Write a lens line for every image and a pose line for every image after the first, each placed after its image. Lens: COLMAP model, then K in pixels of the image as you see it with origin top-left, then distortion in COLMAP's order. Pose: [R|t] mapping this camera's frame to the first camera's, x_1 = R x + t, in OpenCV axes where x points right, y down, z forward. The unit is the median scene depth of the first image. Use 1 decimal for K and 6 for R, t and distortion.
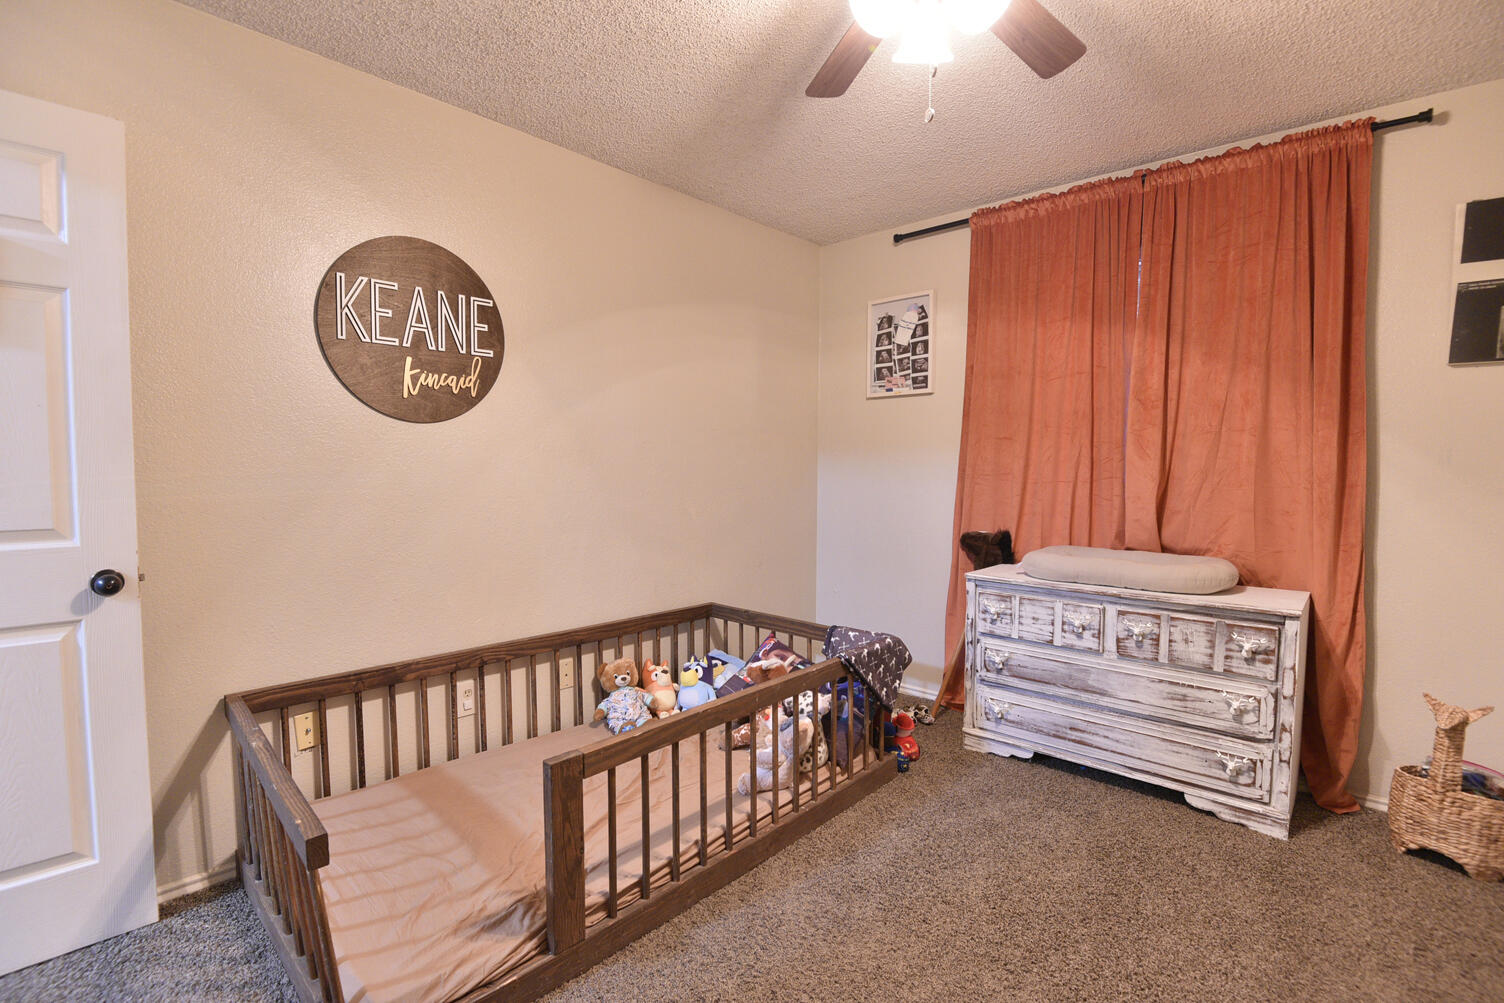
lens RADIAL K [[693.6, 0, 754.0], [0, 693.6, 501.4], [0, 0, 1]] dist [-0.012765, -0.005581]
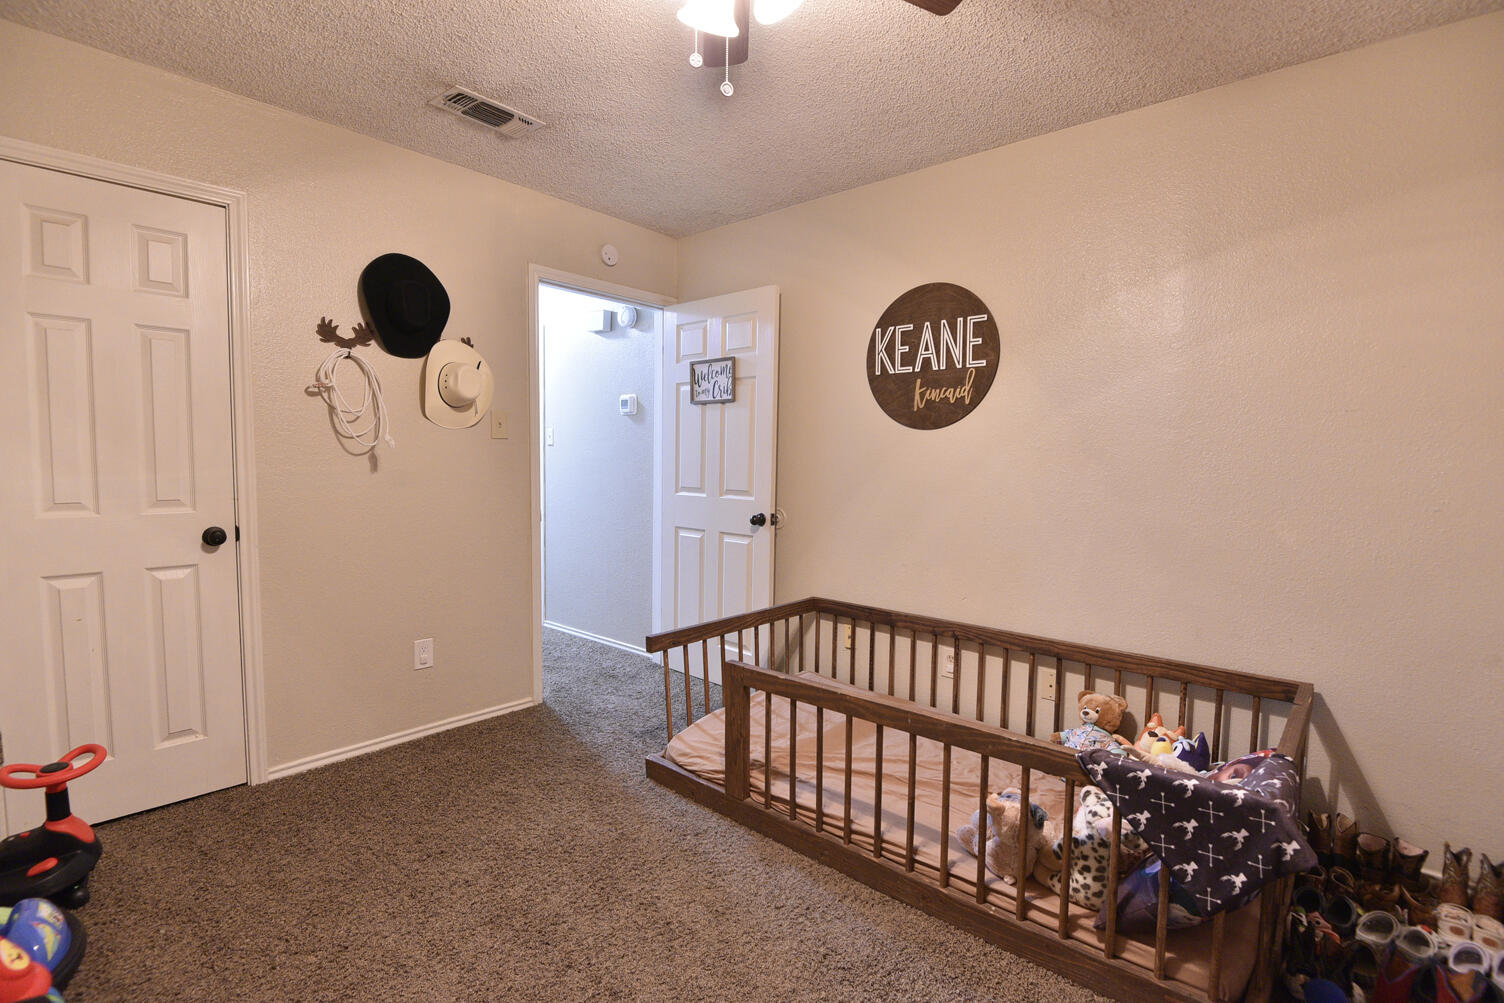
lens RADIAL K [[693.6, 0, 753.7], [0, 693.6, 506.3], [0, 0, 1]] dist [-0.012765, -0.005581]
pose [[0.003920, 0.063301, -0.997987, 0.781082], [-0.064213, 0.995951, 0.062919, -0.033818], [0.997929, 0.063837, 0.007969, 0.679394]]
